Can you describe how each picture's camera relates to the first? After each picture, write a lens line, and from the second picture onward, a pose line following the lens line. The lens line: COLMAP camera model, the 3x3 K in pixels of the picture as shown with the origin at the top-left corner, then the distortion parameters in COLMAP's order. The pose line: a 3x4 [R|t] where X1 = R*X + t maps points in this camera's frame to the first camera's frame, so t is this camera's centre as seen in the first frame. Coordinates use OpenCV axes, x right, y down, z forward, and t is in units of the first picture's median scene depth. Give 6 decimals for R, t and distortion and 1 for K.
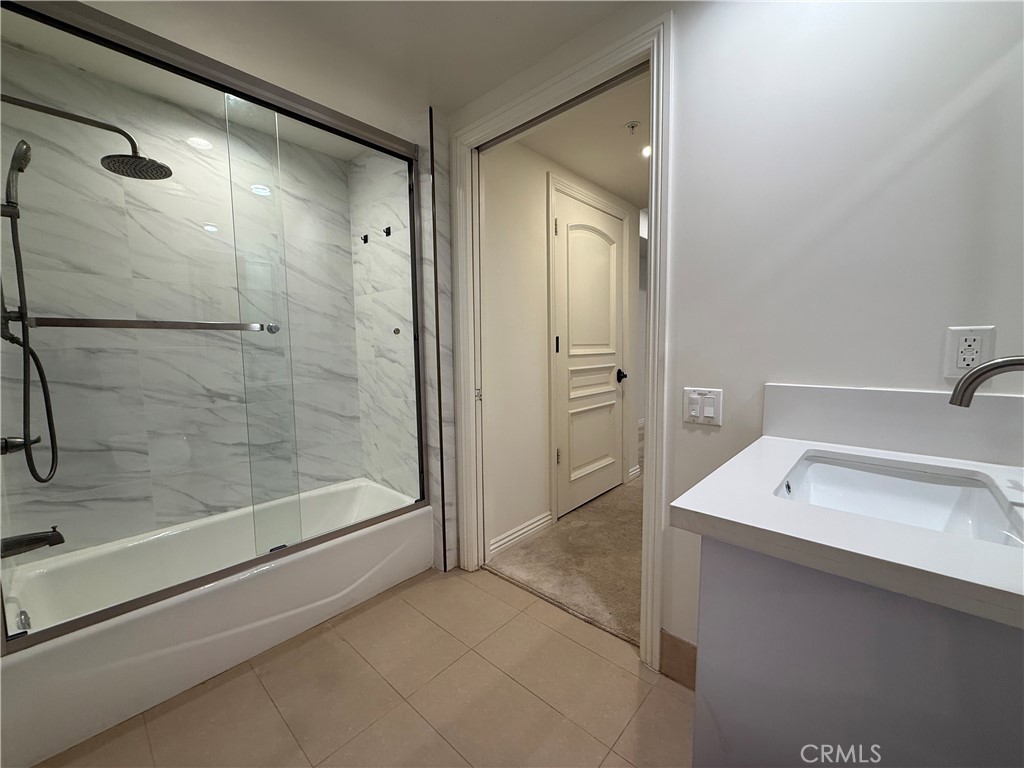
lens RADIAL K [[409.1, 0, 512.2], [0, 409.1, 383.0], [0, 0, 1]] dist [-0.001197, 0.000371]
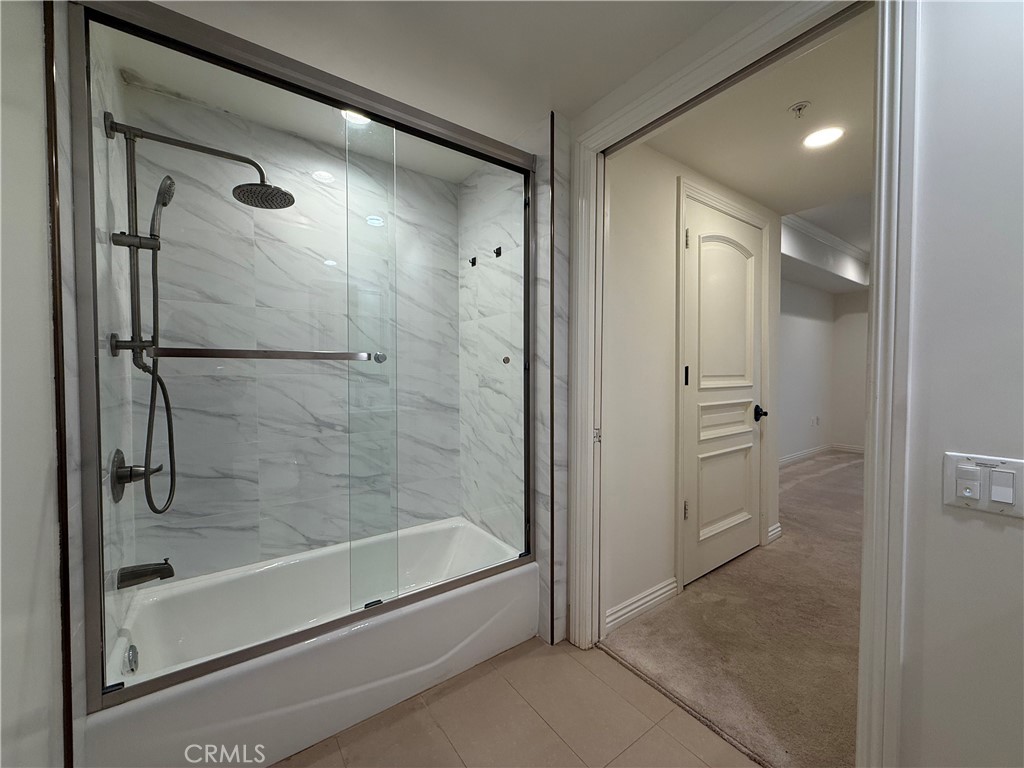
lens RADIAL K [[409.1, 0, 512.7], [0, 409.1, 382.4], [0, 0, 1]] dist [-0.001197, 0.000371]
pose [[0.978074, 0.017551, -0.207518, -0.082325], [-0.030163, 0.997874, -0.057770, -0.026983], [0.206063, 0.062763, 0.976524, 0.135651]]
